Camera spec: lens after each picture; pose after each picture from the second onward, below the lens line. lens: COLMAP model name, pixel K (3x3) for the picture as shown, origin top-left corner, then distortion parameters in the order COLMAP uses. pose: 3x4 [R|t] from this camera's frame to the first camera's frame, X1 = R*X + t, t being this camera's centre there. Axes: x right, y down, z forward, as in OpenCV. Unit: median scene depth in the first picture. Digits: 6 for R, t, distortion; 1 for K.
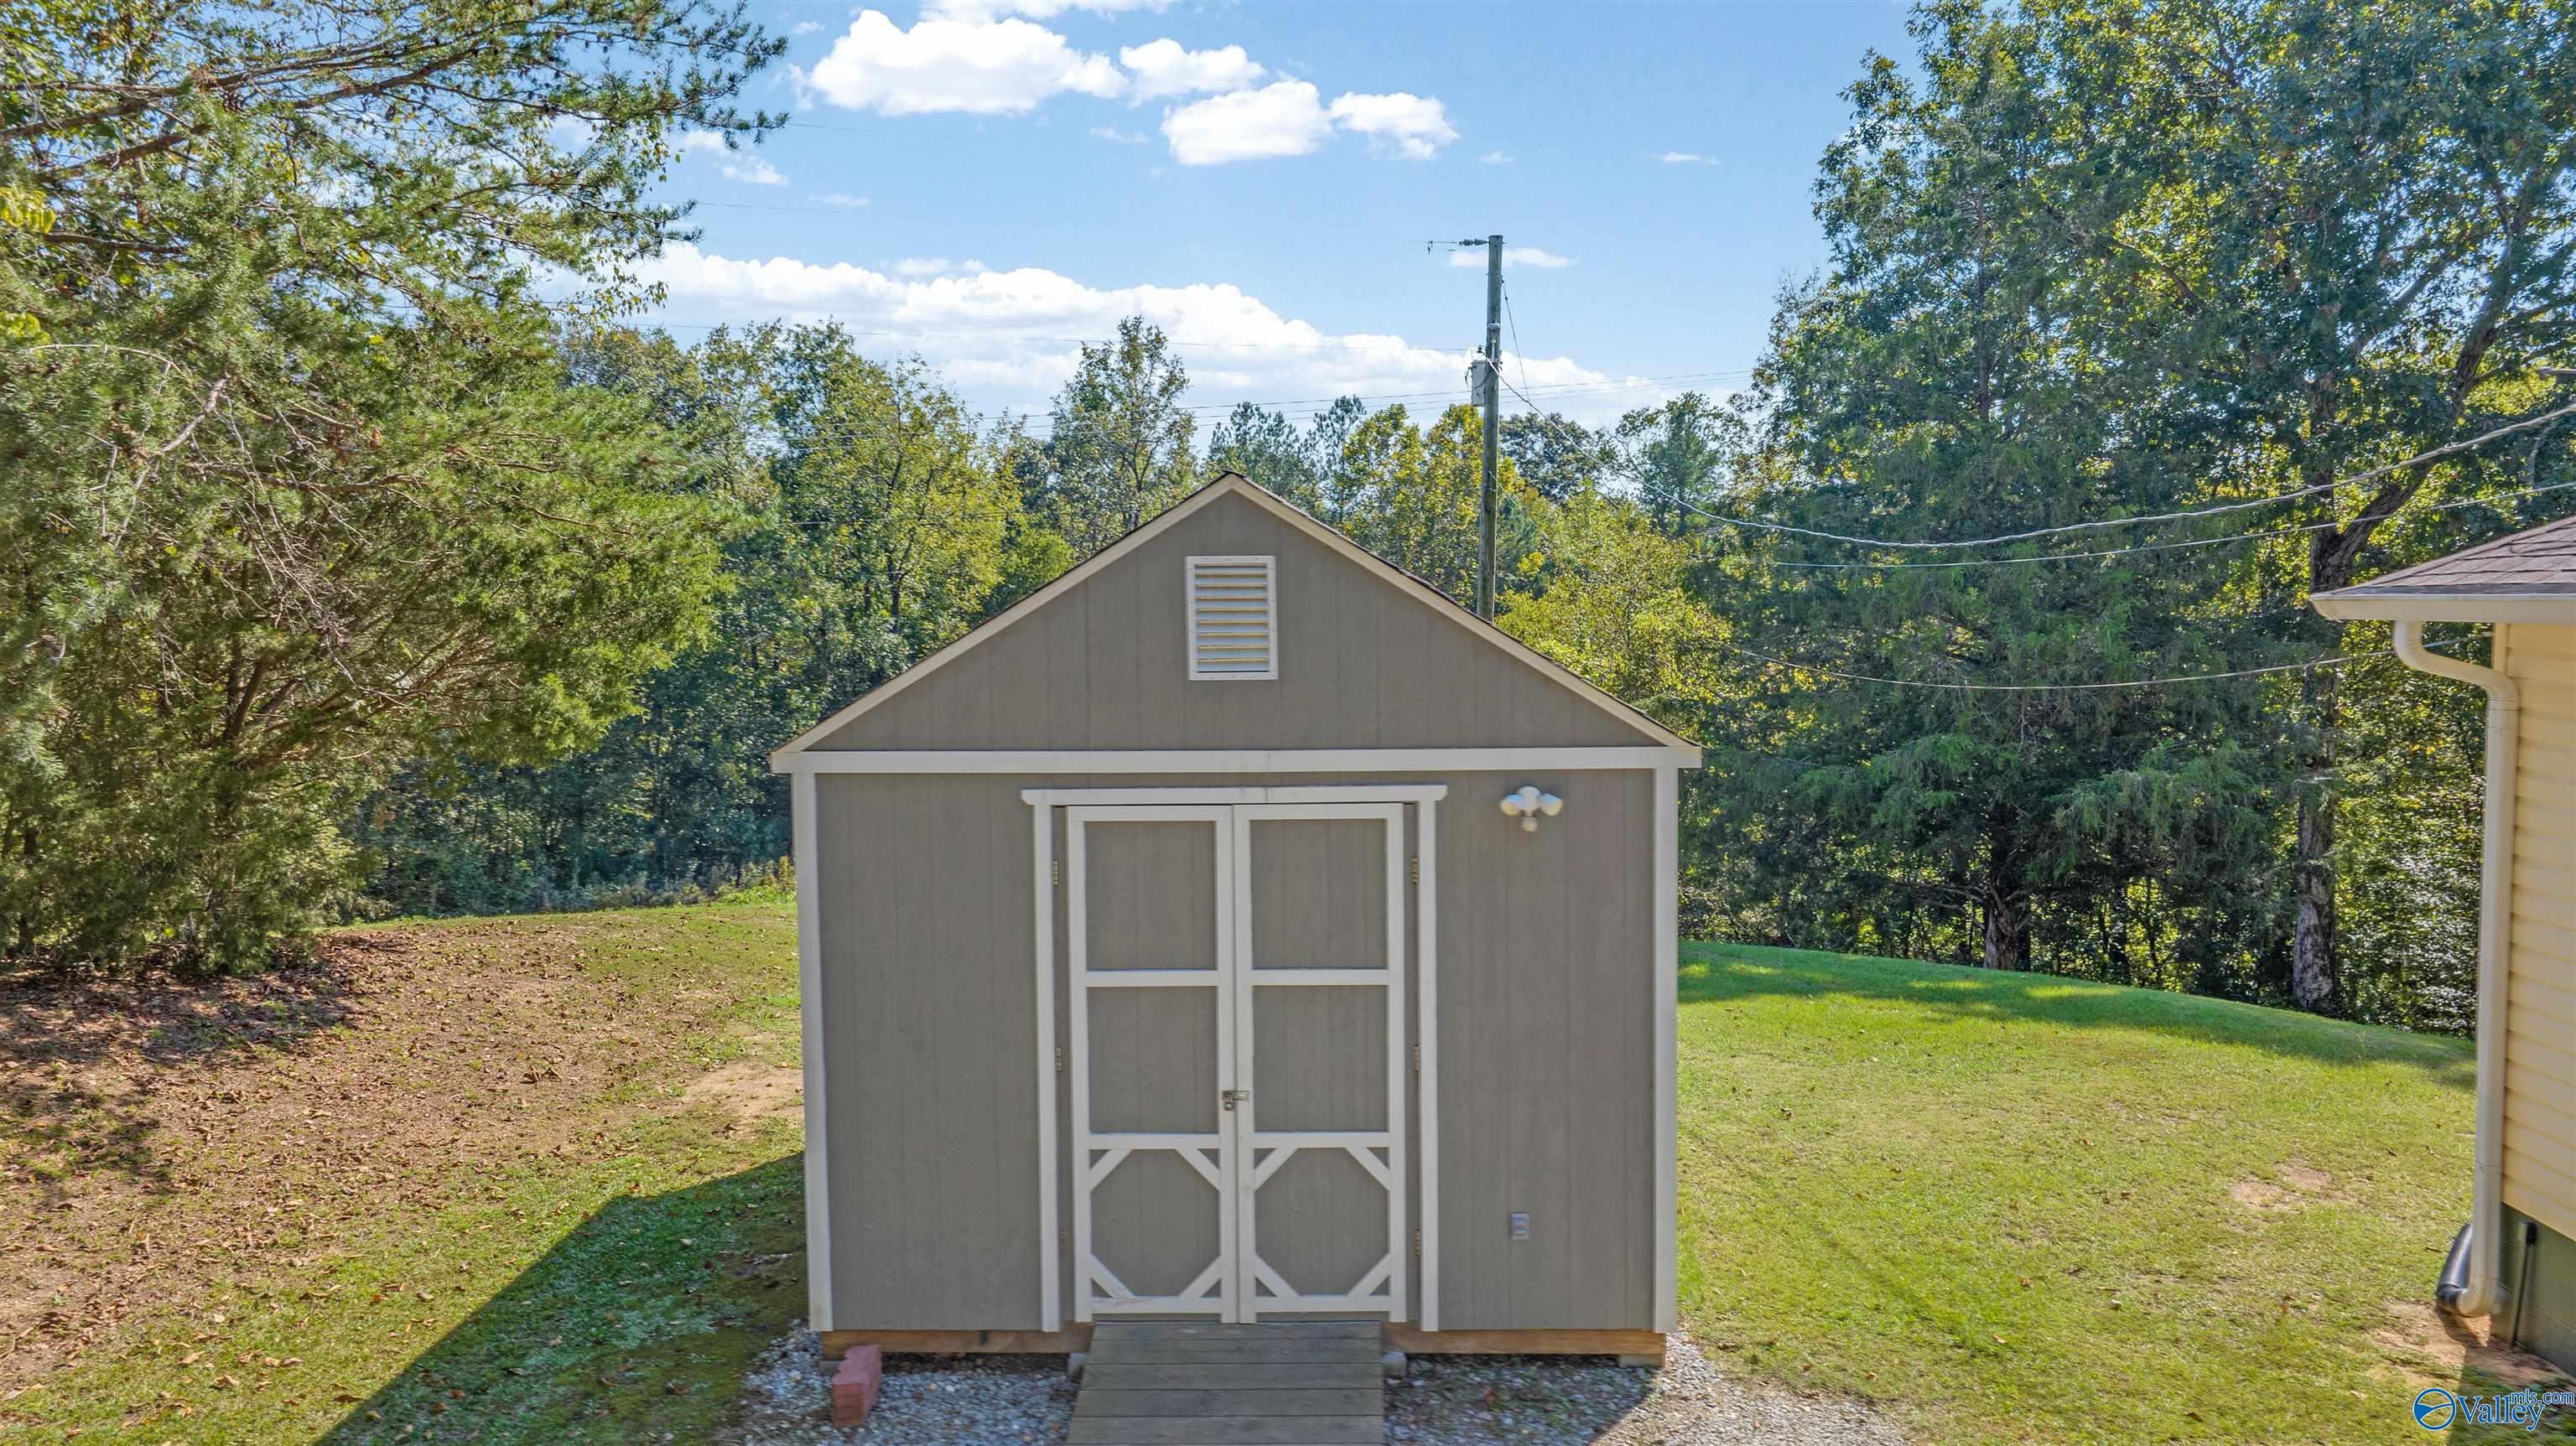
lens RADIAL K [[1814.9, 0, 1285.2], [0, 1814.9, 724.1], [0, 0, 1]] dist [-0.023339, 0.018087]
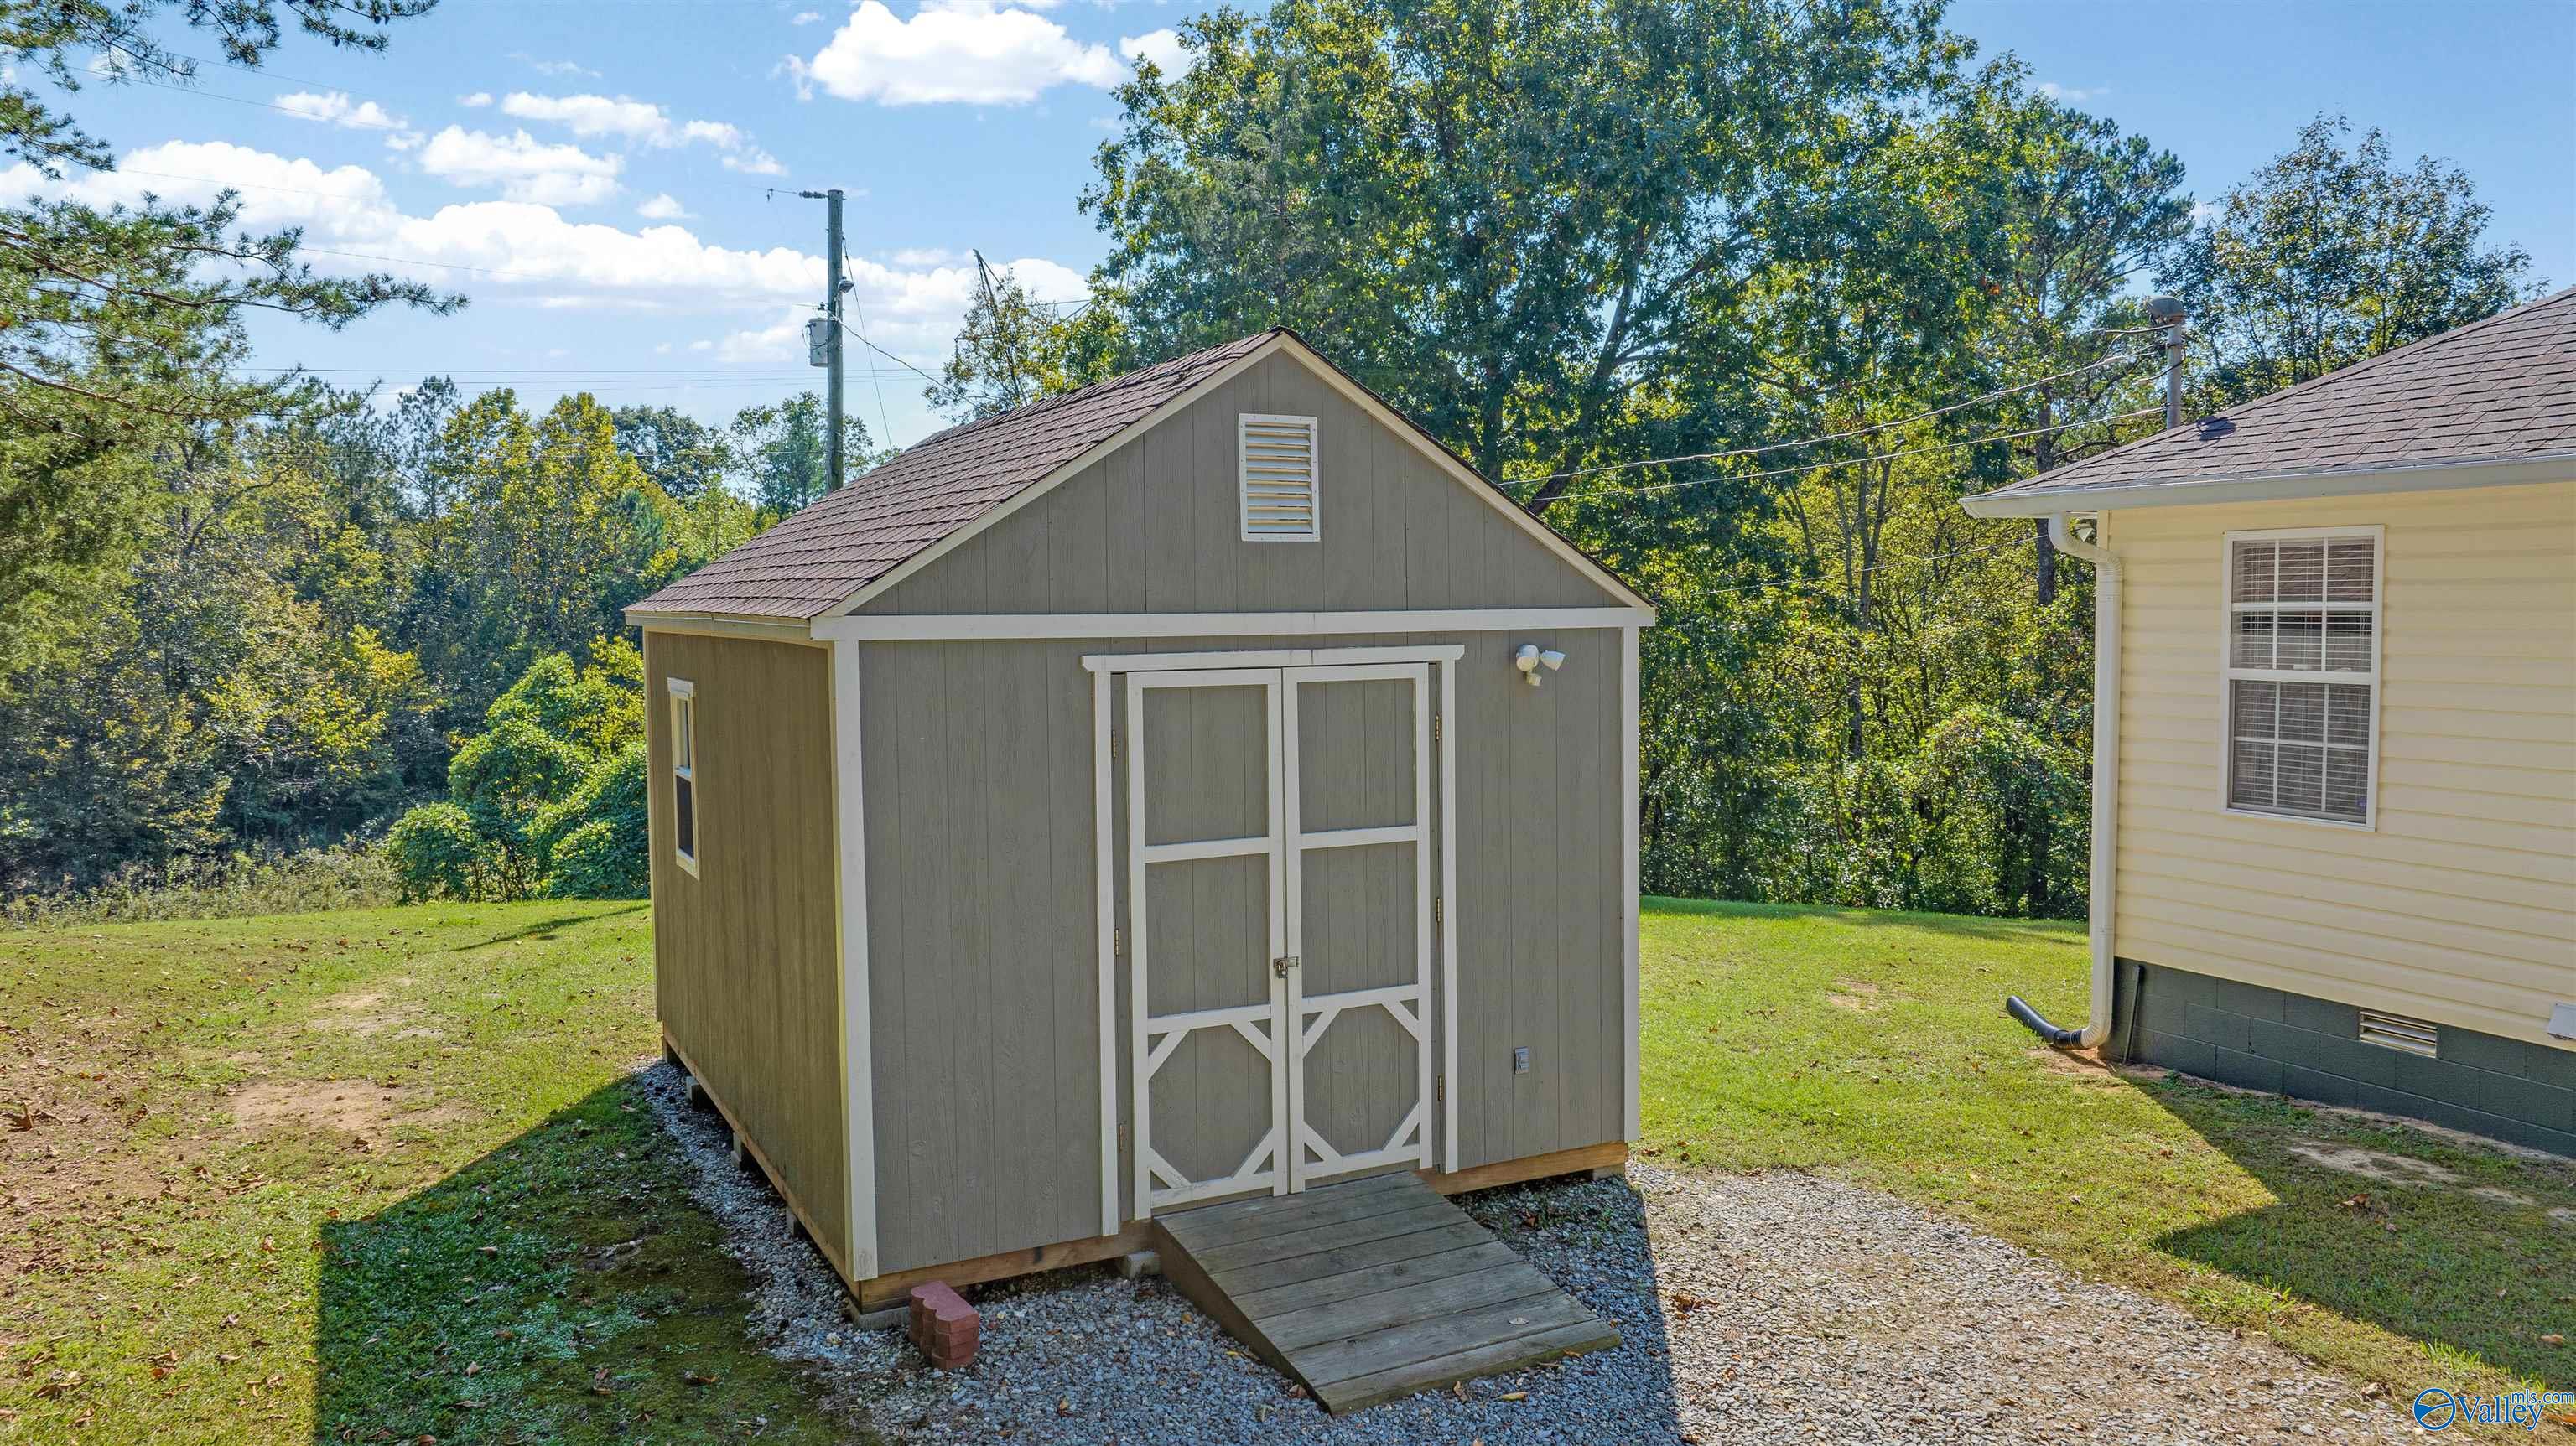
lens RADIAL K [[1814.9, 0, 1285.2], [0, 1814.9, 724.1], [0, 0, 1]] dist [-0.023339, 0.018087]
pose [[0.876710, -0.032110, 0.479946, -0.496734], [0.034819, 0.999388, 0.003261, 0.071145], [-0.479757, 0.013852, 0.877292, 0.128758]]
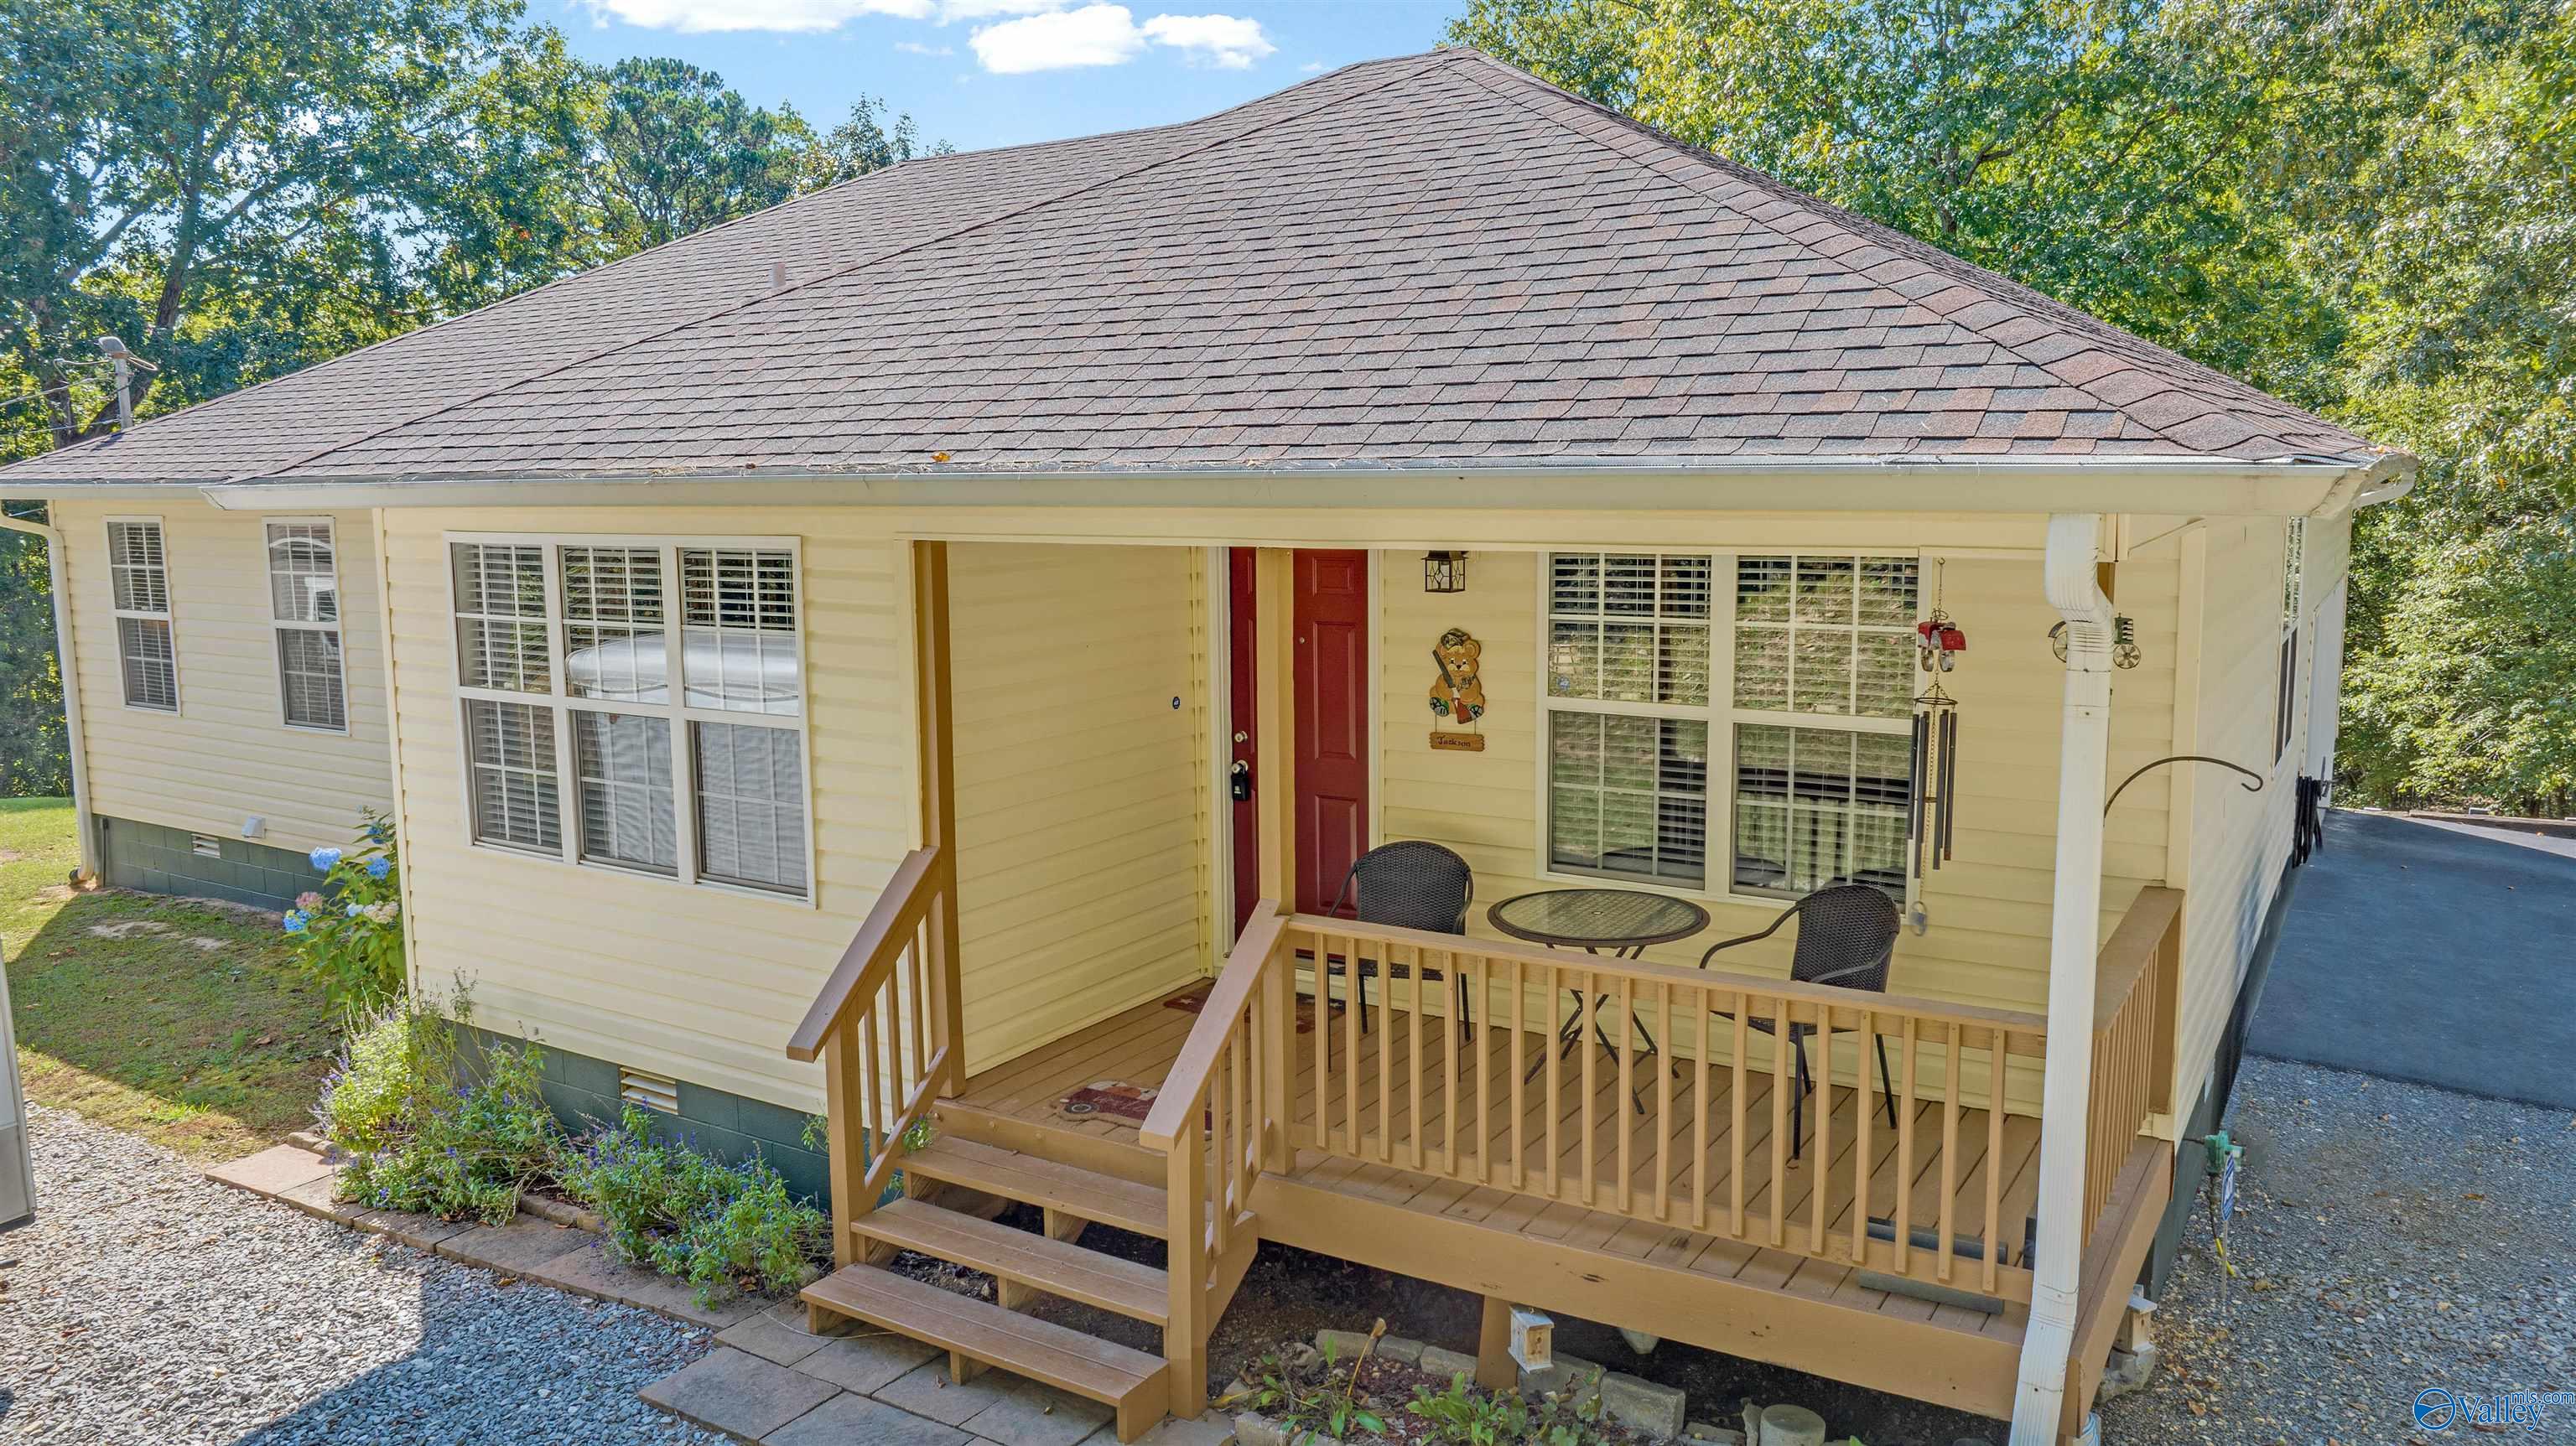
lens RADIAL K [[1814.9, 0, 1285.2], [0, 1814.9, 724.1], [0, 0, 1]] dist [-0.023339, 0.018087]
pose [[0.471967, -0.117216, 0.873789, -0.363143], [0.063689, 0.993066, 0.098815, 0.068721], [-0.879313, 0.009014, 0.476159, -0.981434]]
